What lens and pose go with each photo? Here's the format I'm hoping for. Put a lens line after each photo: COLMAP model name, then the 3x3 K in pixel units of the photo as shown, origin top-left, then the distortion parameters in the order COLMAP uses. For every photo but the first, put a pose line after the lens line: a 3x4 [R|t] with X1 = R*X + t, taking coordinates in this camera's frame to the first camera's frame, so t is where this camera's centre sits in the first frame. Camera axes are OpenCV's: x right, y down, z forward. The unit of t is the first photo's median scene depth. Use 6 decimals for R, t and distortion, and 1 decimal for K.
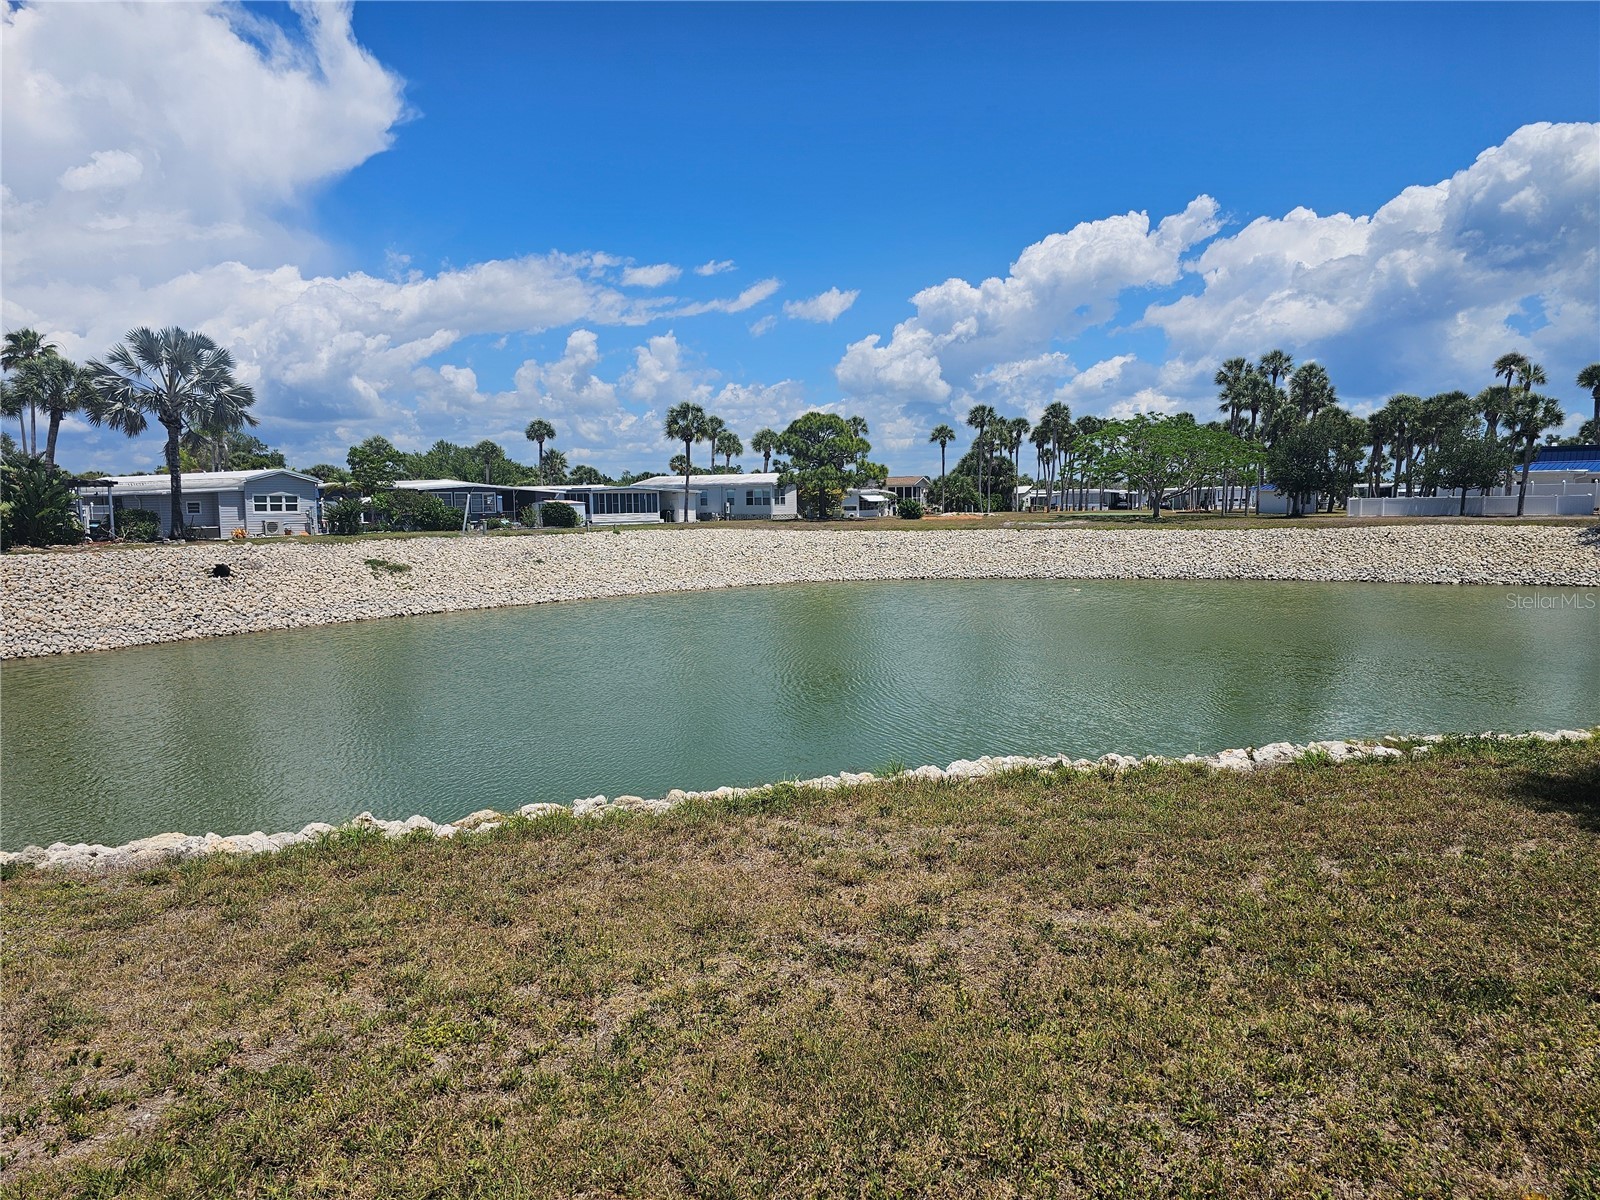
lens RADIAL K [[1087.2, 0, 809.3], [0, 1087.2, 601.4], [0, 0, 1]] dist [0.011607, -0.012280]
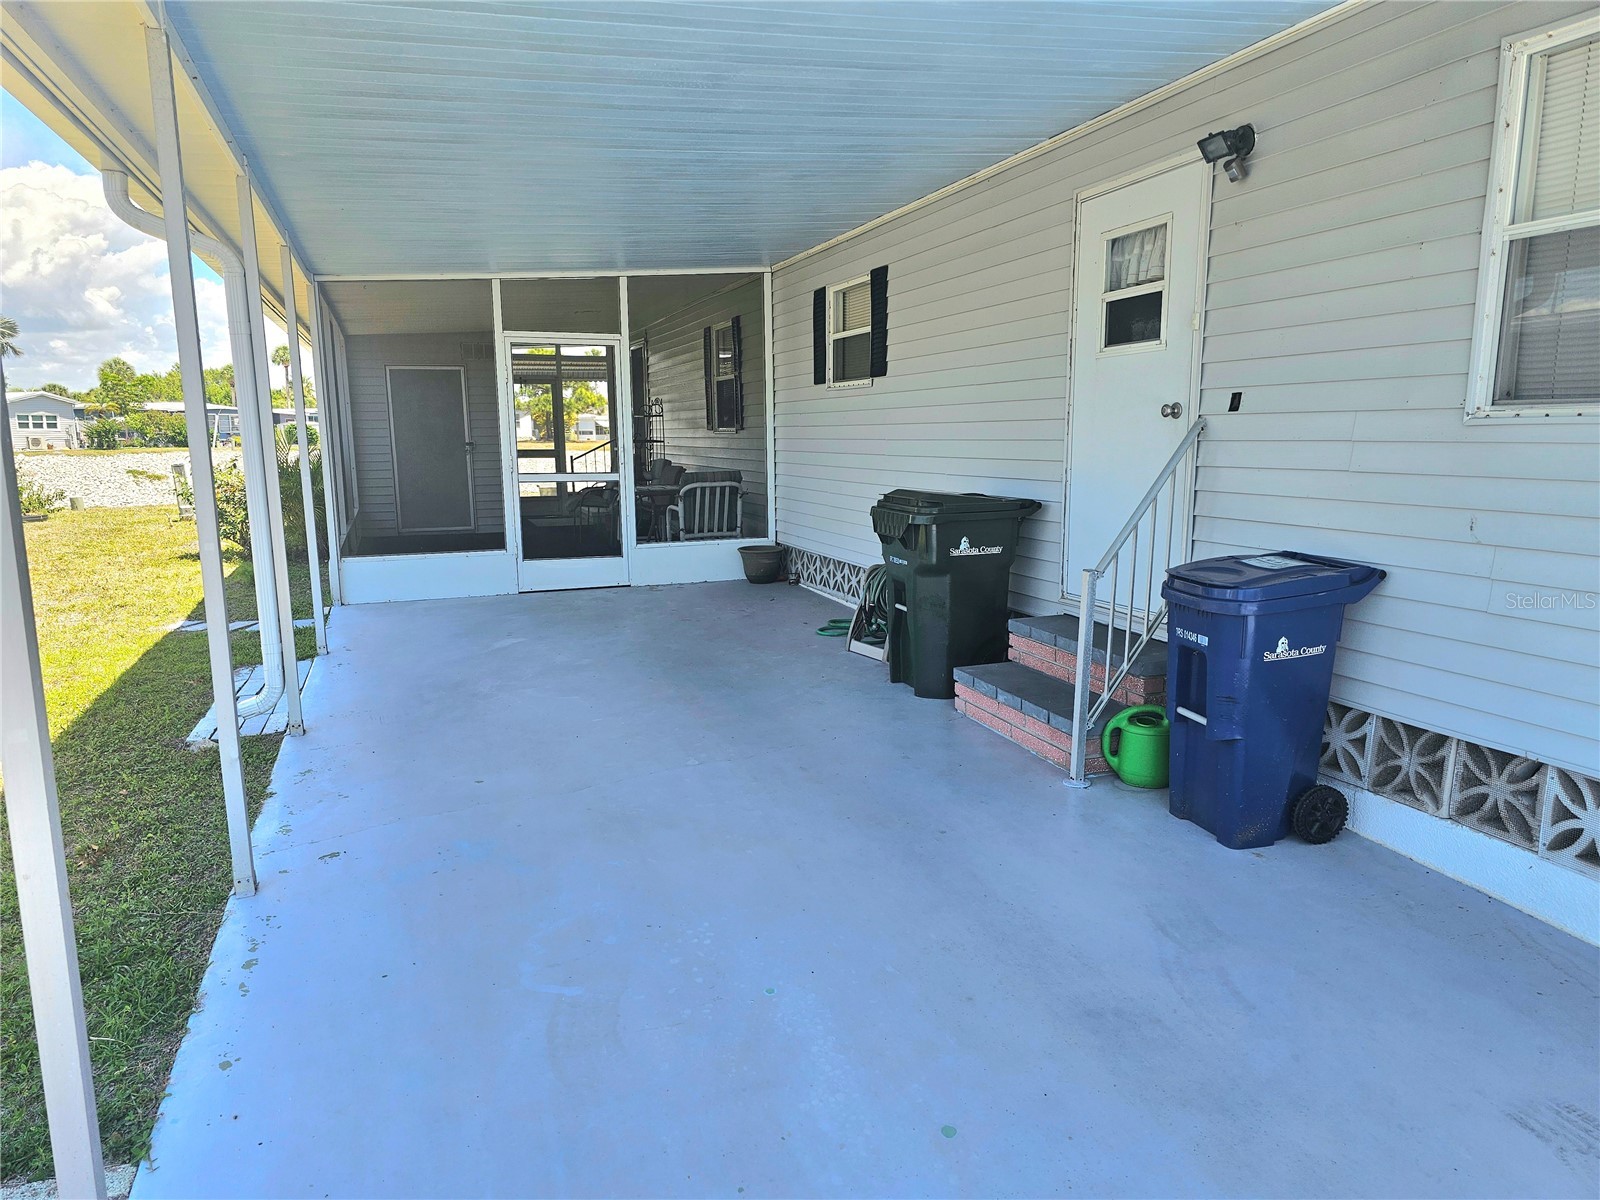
lens RADIAL K [[1087.2, 0, 790.8], [0, 1087.2, 604.9], [0, 0, 1]] dist [0.011607, -0.012280]
pose [[0.984513, -0.020114, 0.174151, 0.093188], [0.008133, 0.997567, 0.069241, 0.031158], [-0.175120, -0.066753, 0.982282, -0.295593]]
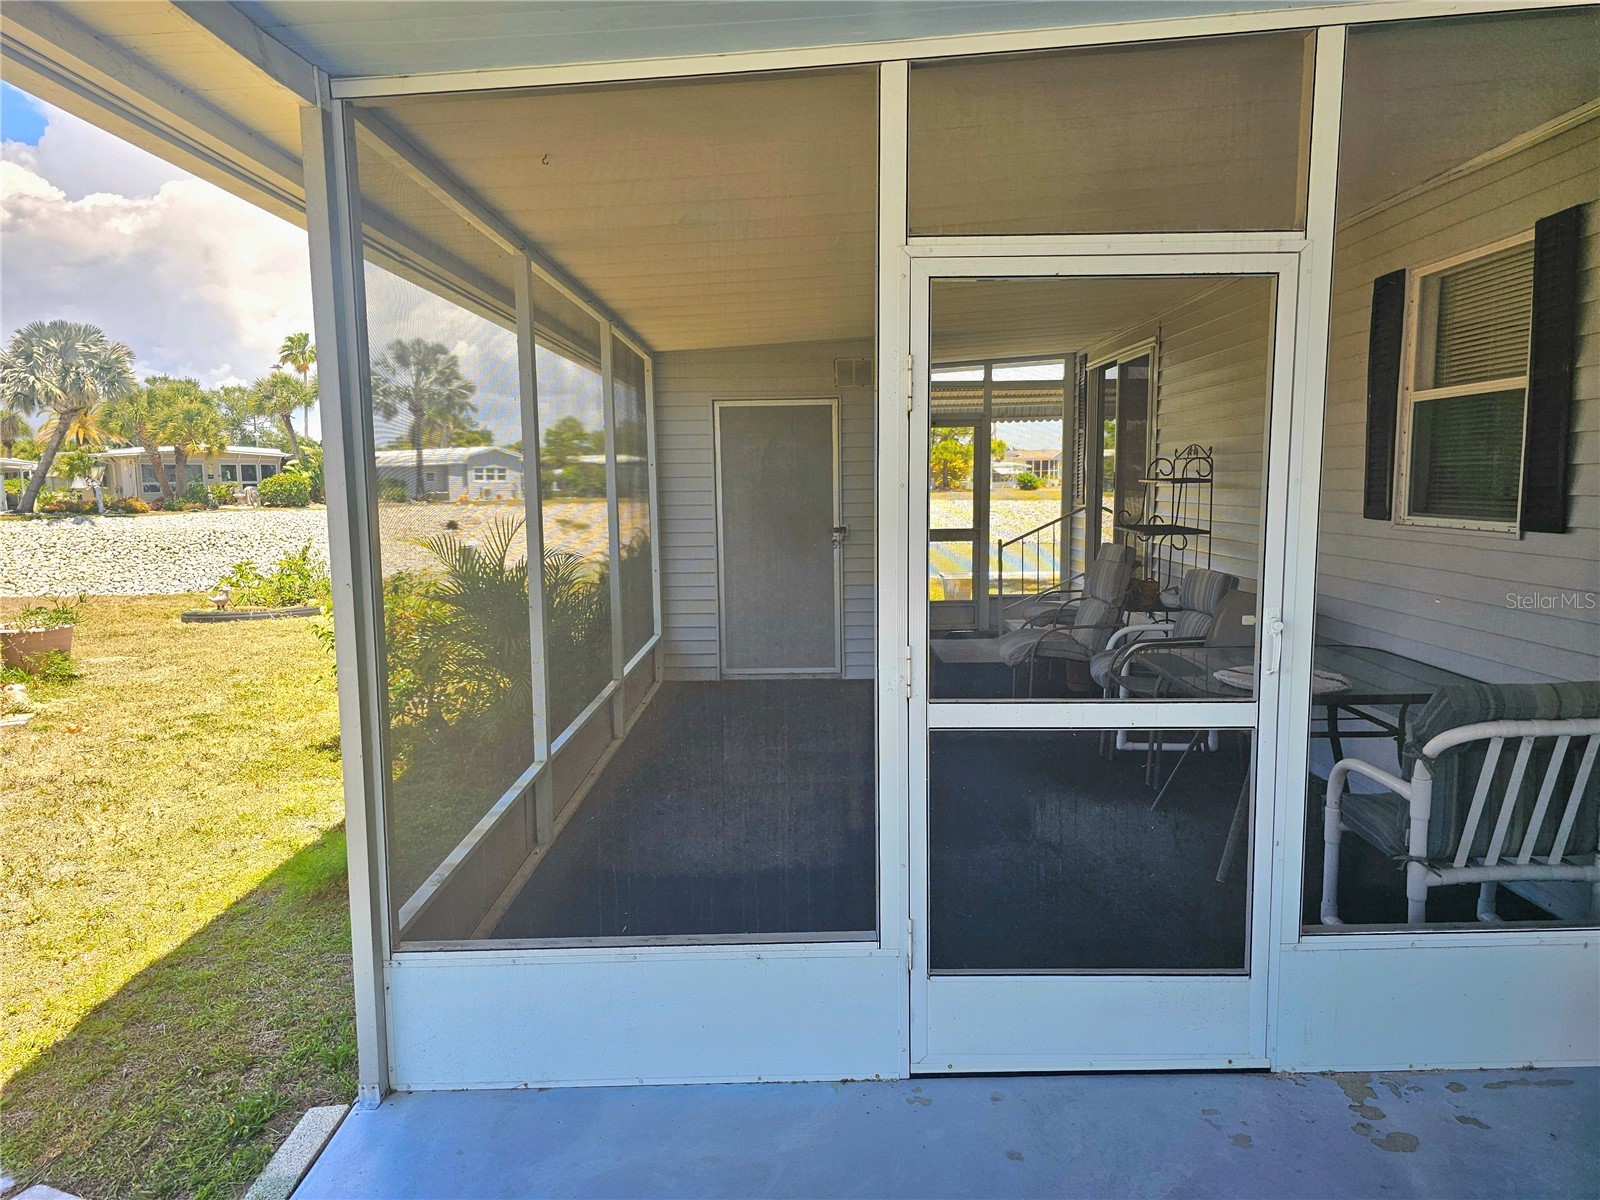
lens RADIAL K [[1087.2, 0, 798.3], [0, 1087.2, 614.6], [0, 0, 1]] dist [0.011607, -0.012280]
pose [[0.984998, 0.025374, -0.170690, 0.085760], [-0.019096, 0.999083, 0.038322, 0.018833], [0.171506, -0.034488, 0.984579, -0.195774]]
